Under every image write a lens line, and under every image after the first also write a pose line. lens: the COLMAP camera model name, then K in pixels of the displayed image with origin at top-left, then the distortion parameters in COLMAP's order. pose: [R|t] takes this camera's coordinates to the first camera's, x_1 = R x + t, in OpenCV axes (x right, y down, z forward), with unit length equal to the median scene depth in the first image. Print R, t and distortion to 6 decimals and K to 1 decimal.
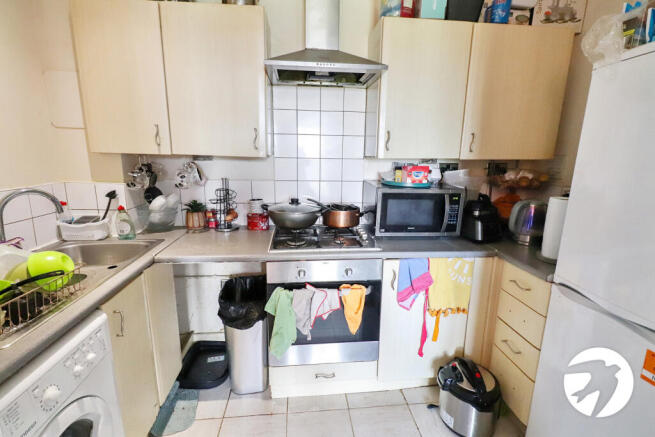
lens RADIAL K [[308.4, 0, 328.7], [0, 308.4, 217.3], [0, 0, 1]] dist [0.000261, -0.000108]
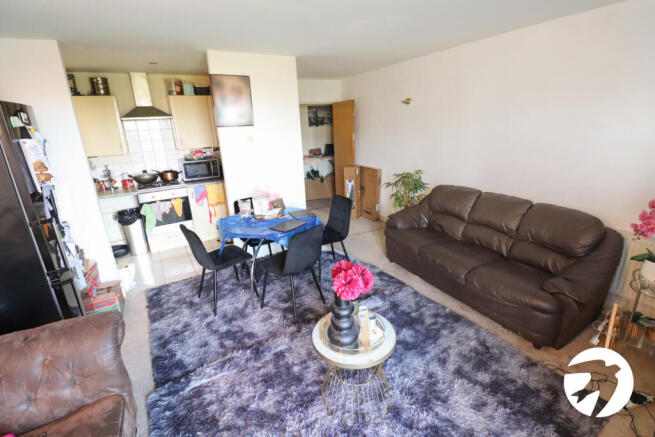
lens RADIAL K [[308.4, 0, 328.9], [0, 308.4, 207.3], [0, 0, 1]] dist [0.000261, -0.000108]
pose [[0.898460, -0.174931, 0.402701, 0.155738], [0.150987, 0.984363, 0.090738, 0.218491], [-0.412277, -0.020722, 0.910823, -1.738098]]
